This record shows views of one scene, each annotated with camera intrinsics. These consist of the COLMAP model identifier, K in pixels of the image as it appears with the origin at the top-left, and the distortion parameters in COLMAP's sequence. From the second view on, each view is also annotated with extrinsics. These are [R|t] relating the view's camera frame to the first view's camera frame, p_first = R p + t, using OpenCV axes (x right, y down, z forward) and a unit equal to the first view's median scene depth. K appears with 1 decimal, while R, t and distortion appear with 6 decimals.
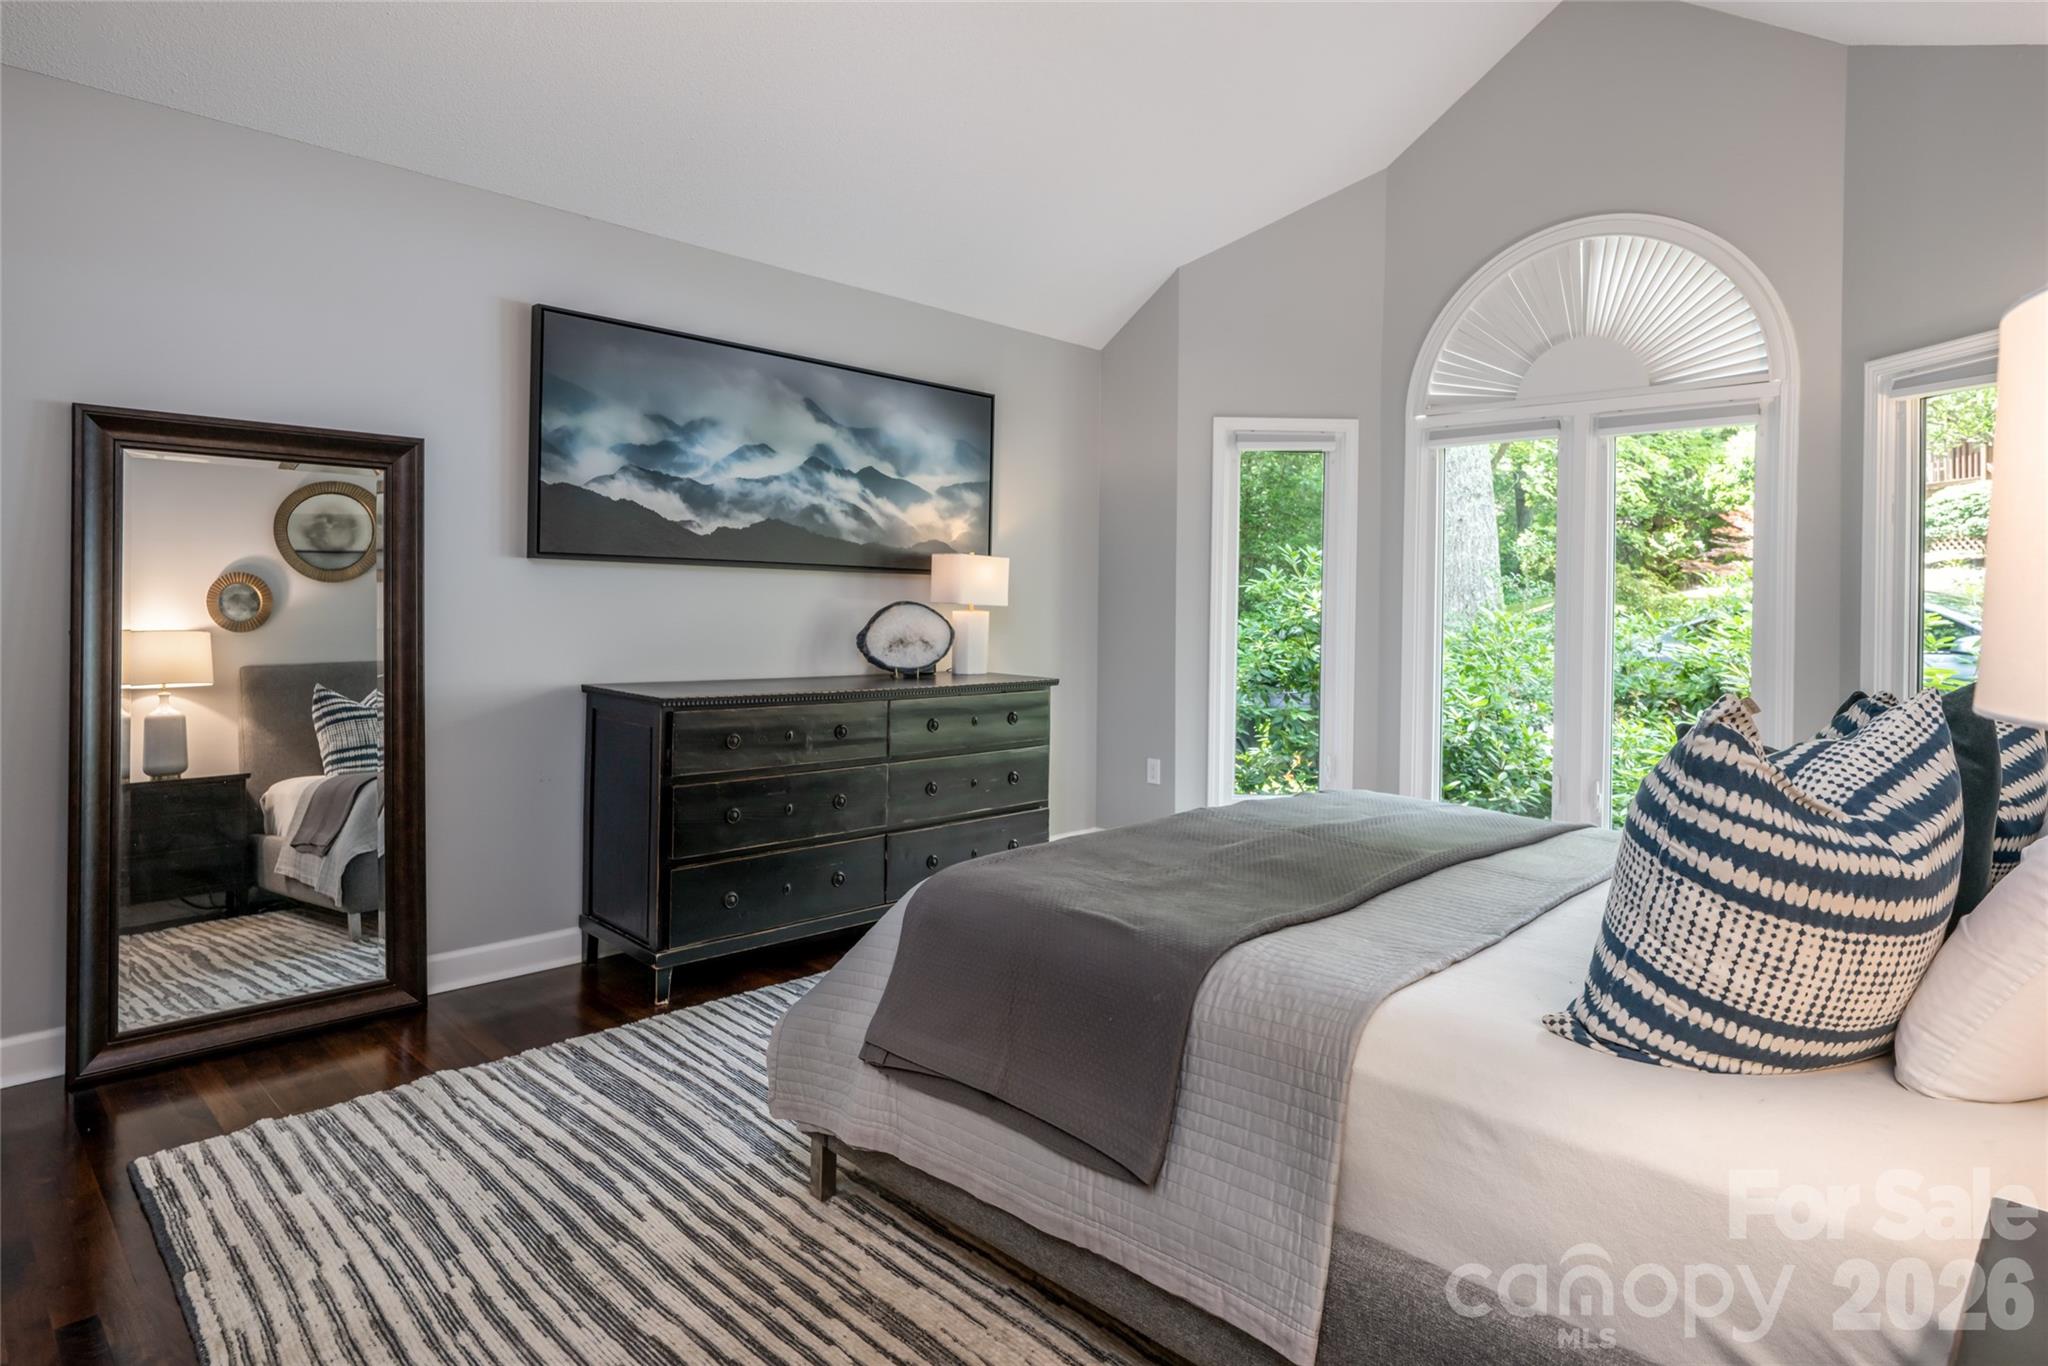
lens RADIAL K [[1123.2, 0, 1024.7], [0, 1123.2, 608.9], [0, 0, 1]] dist [-0.000095, -0.000537]
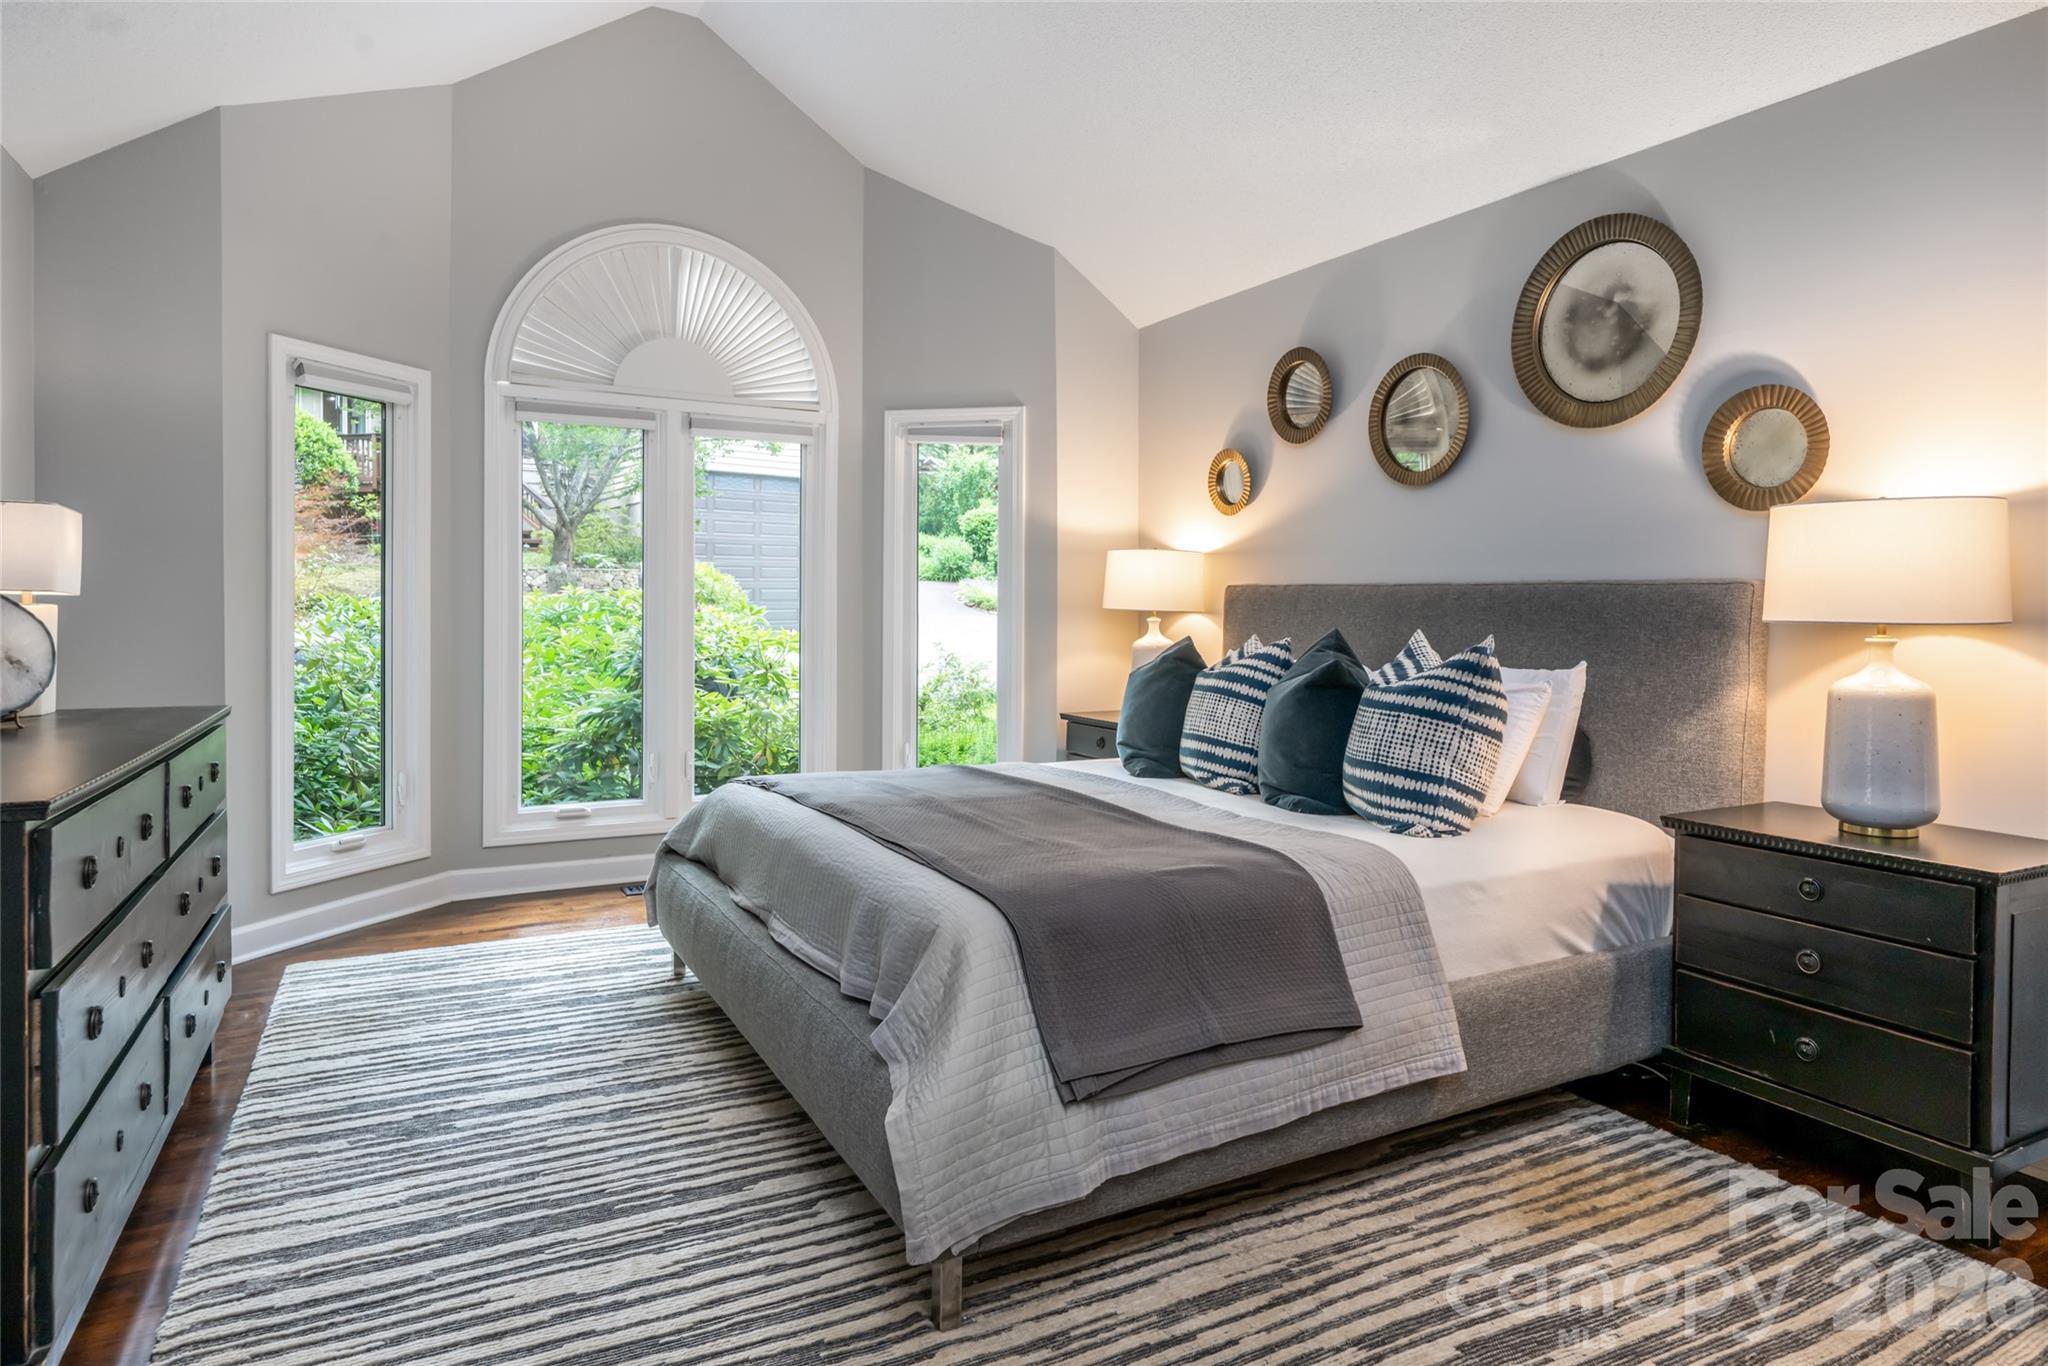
lens RADIAL K [[1179.3, 0, 1023.0], [0, 1179.3, 623.7], [0, 0, 1]] dist [0.001877, 0.000819]
pose [[0.298215, -0.030955, 0.953997, -0.485825], [0.005852, 0.999515, 0.030602, -0.003889], [-0.954481, -0.003543, 0.298252, 0.353310]]
